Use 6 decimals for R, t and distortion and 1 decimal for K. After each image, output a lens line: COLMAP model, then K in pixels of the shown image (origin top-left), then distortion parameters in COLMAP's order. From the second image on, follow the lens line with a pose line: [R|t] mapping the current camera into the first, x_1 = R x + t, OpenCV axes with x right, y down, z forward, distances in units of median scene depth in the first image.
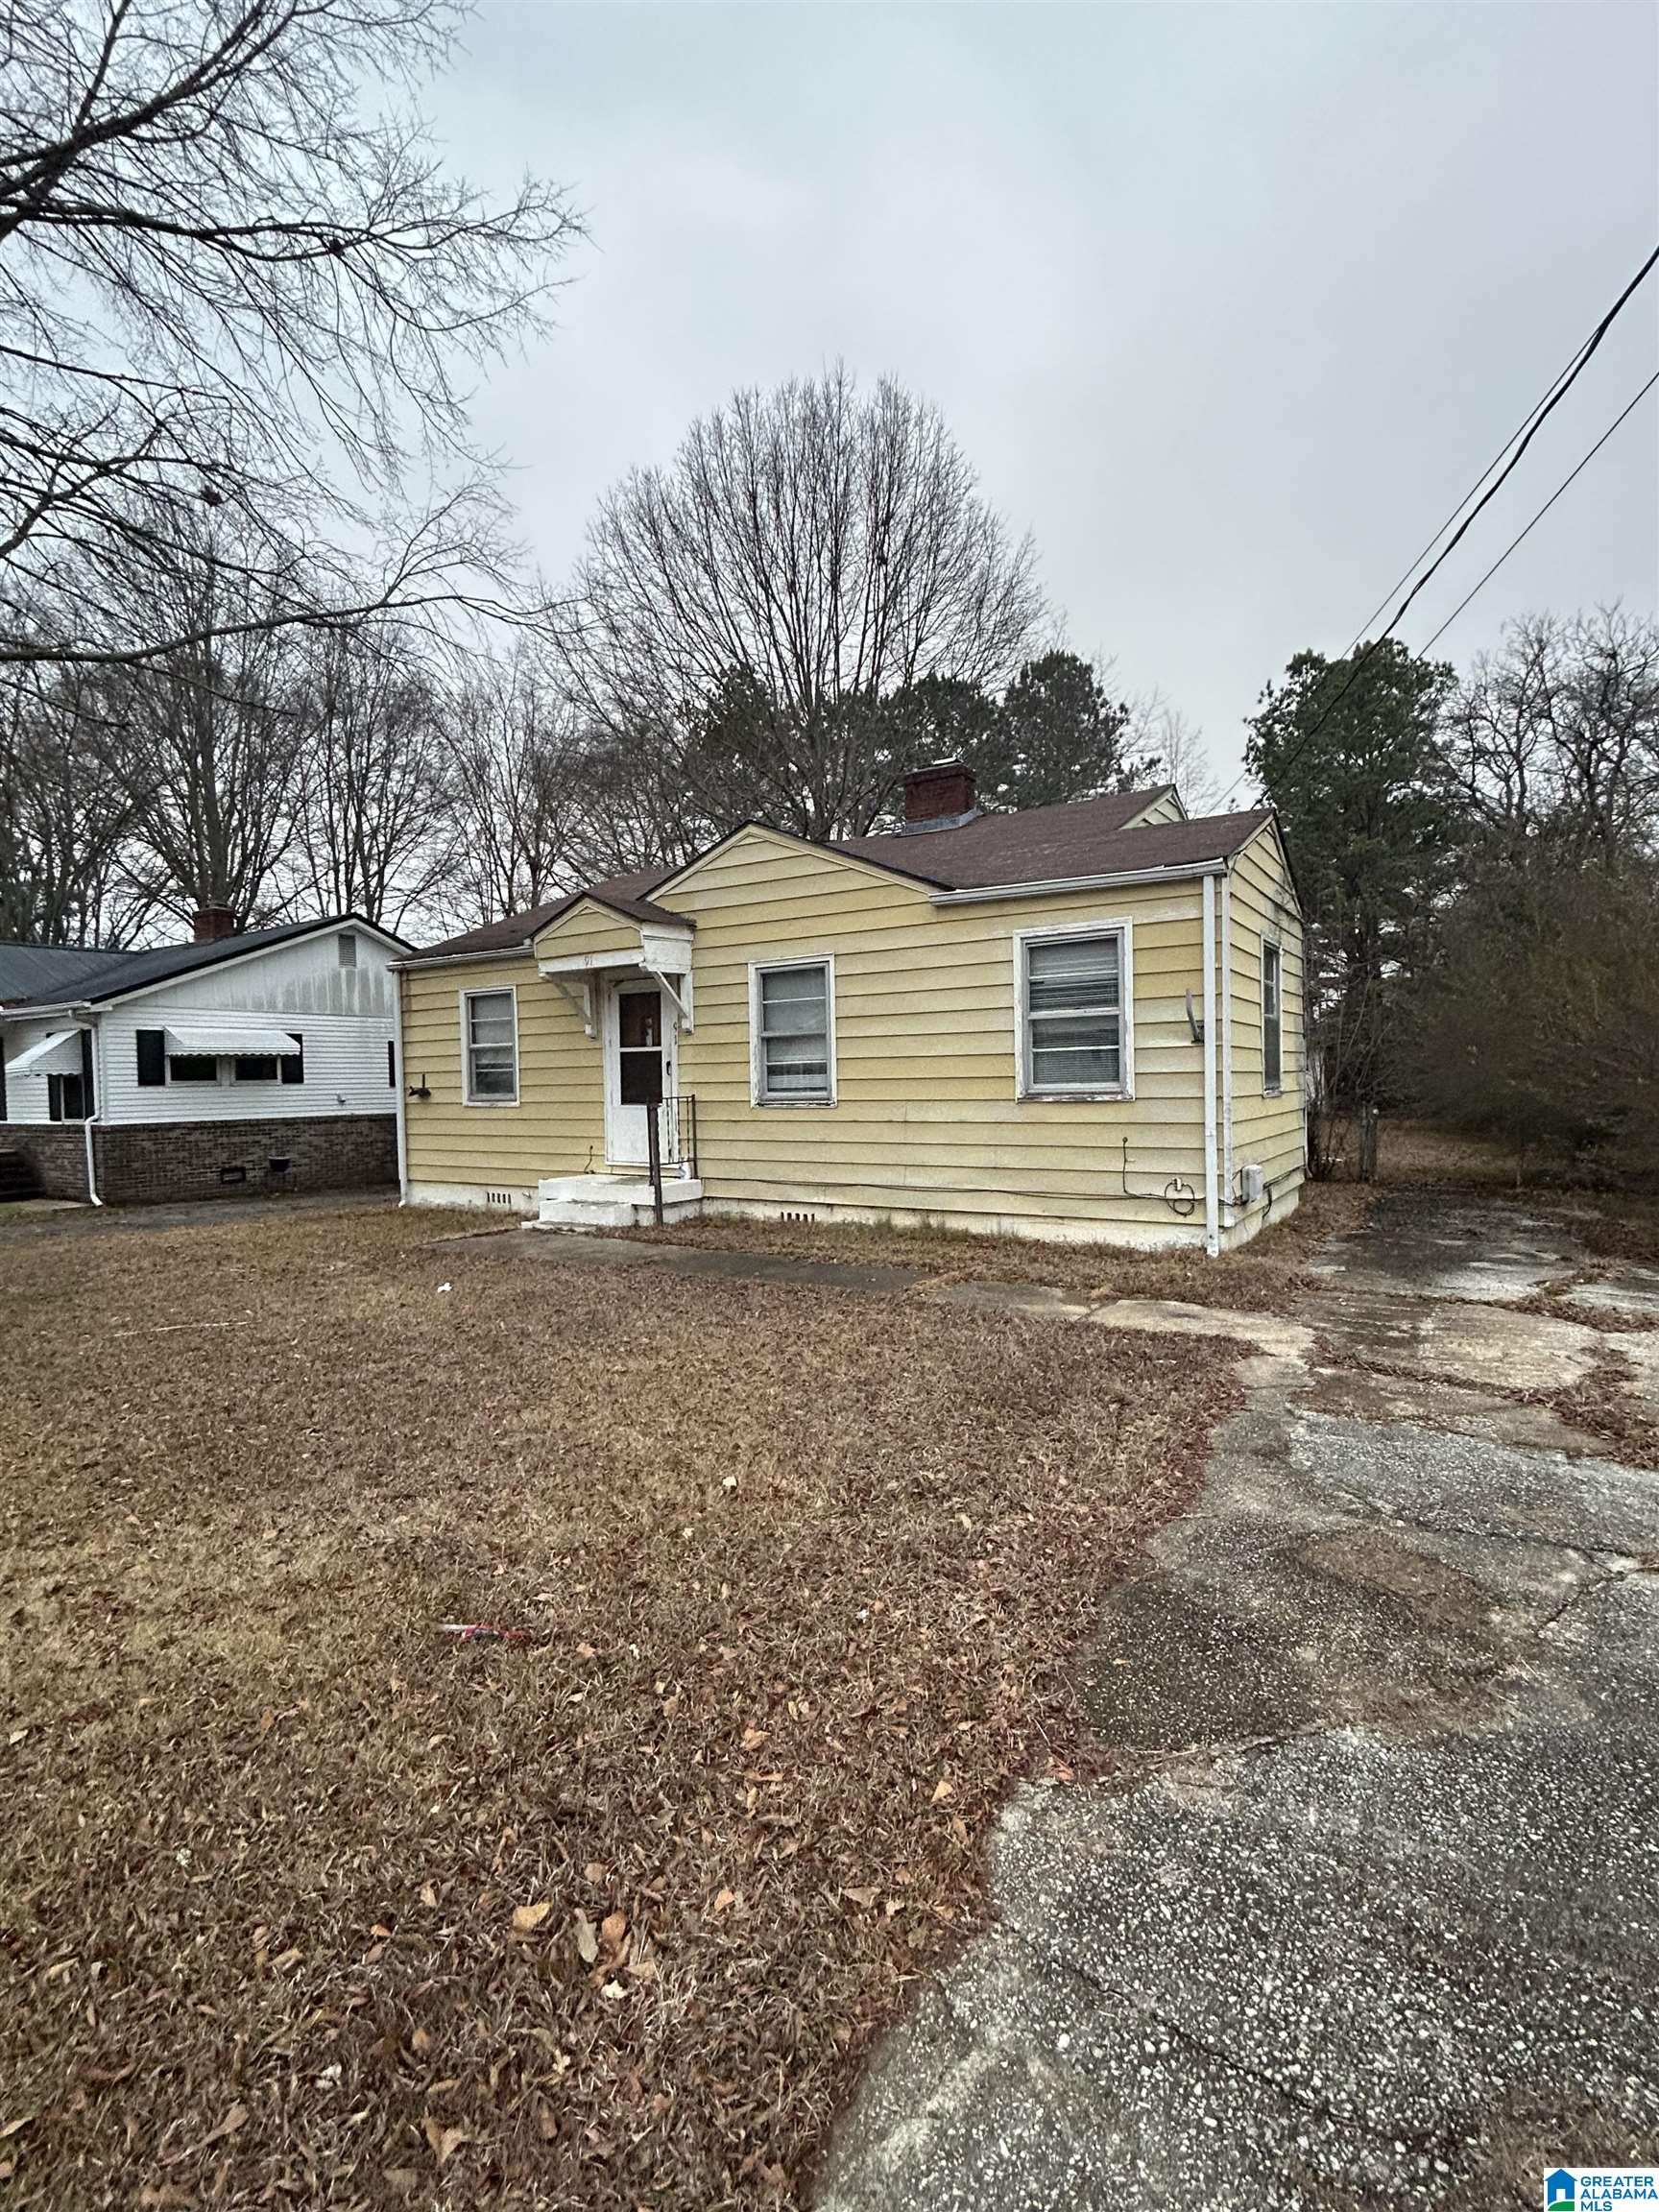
lens RADIAL K [[1026.2, 0, 830.6], [0, 1026.2, 1109.5], [0, 0, 1]] dist [-0.001721, 0.000222]
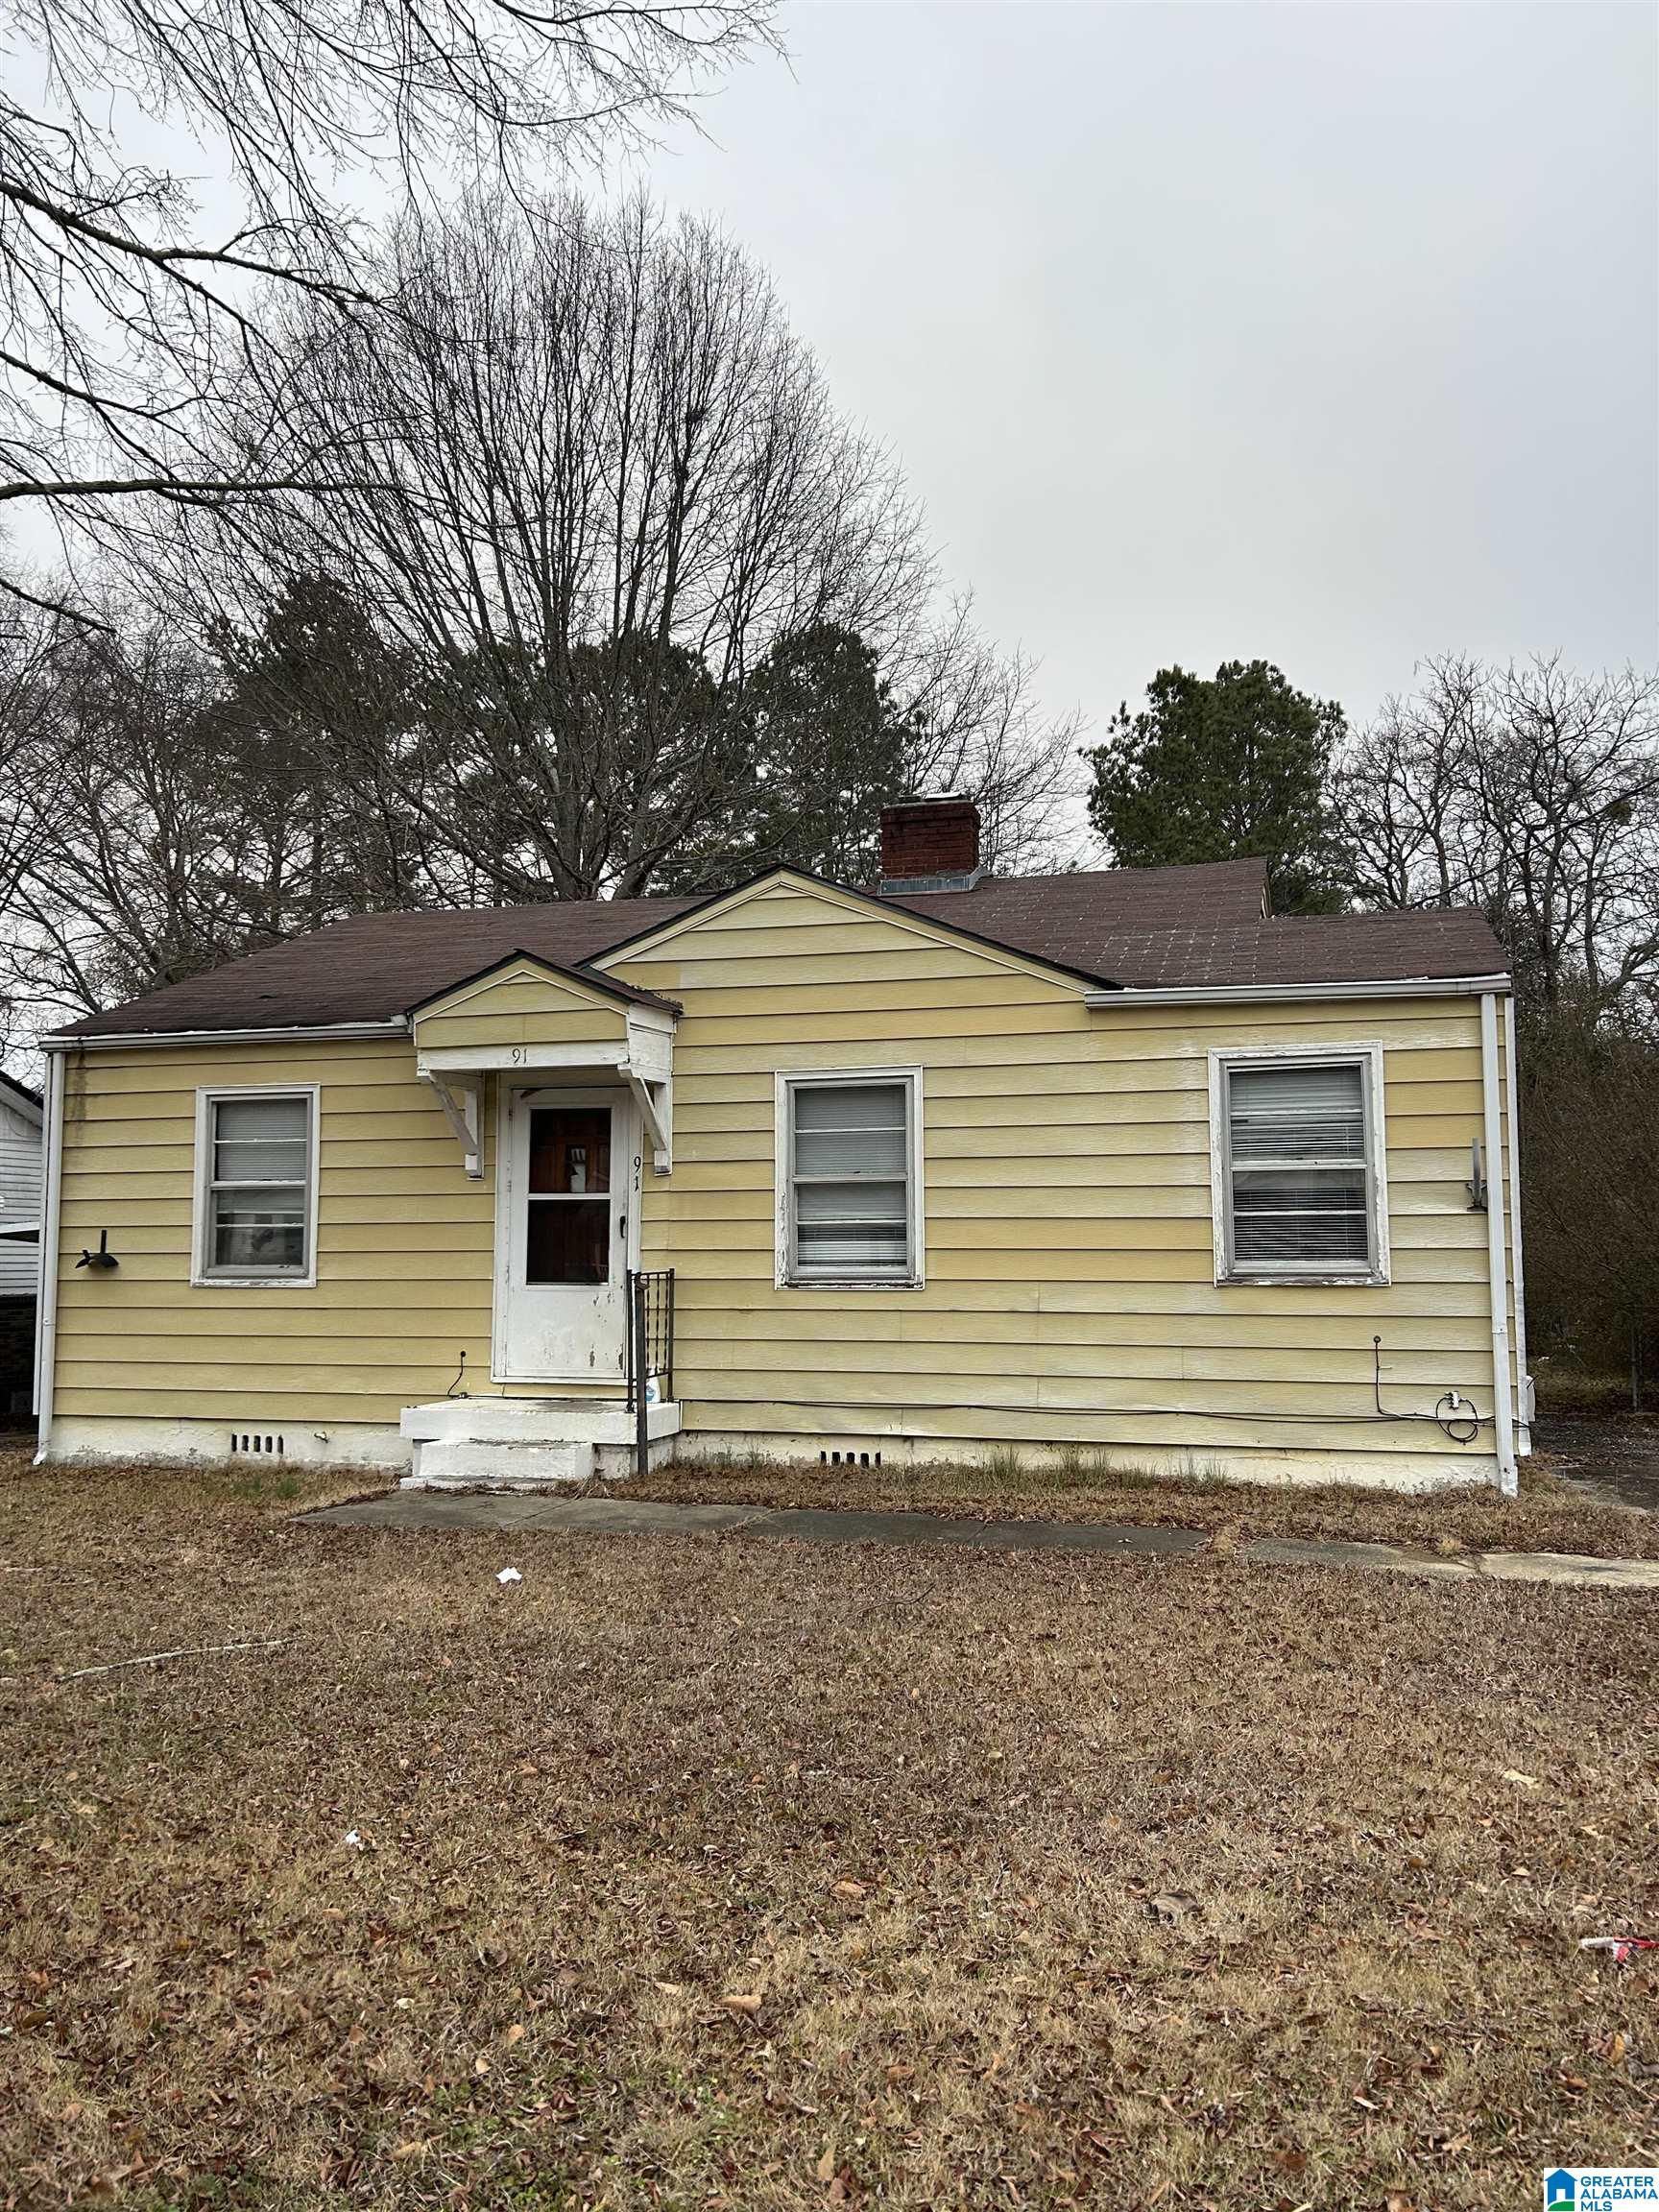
lens RADIAL K [[1655.6, 0, 826.9], [0, 1655.6, 1095.1], [0, 0, 1]] dist [0.059236, -0.060770]
pose [[0.957283, 0.043970, 0.285790, -0.355631], [-0.007753, 0.991918, -0.126642, 0.008535], [-0.289049, 0.119017, 0.949887, -0.033754]]
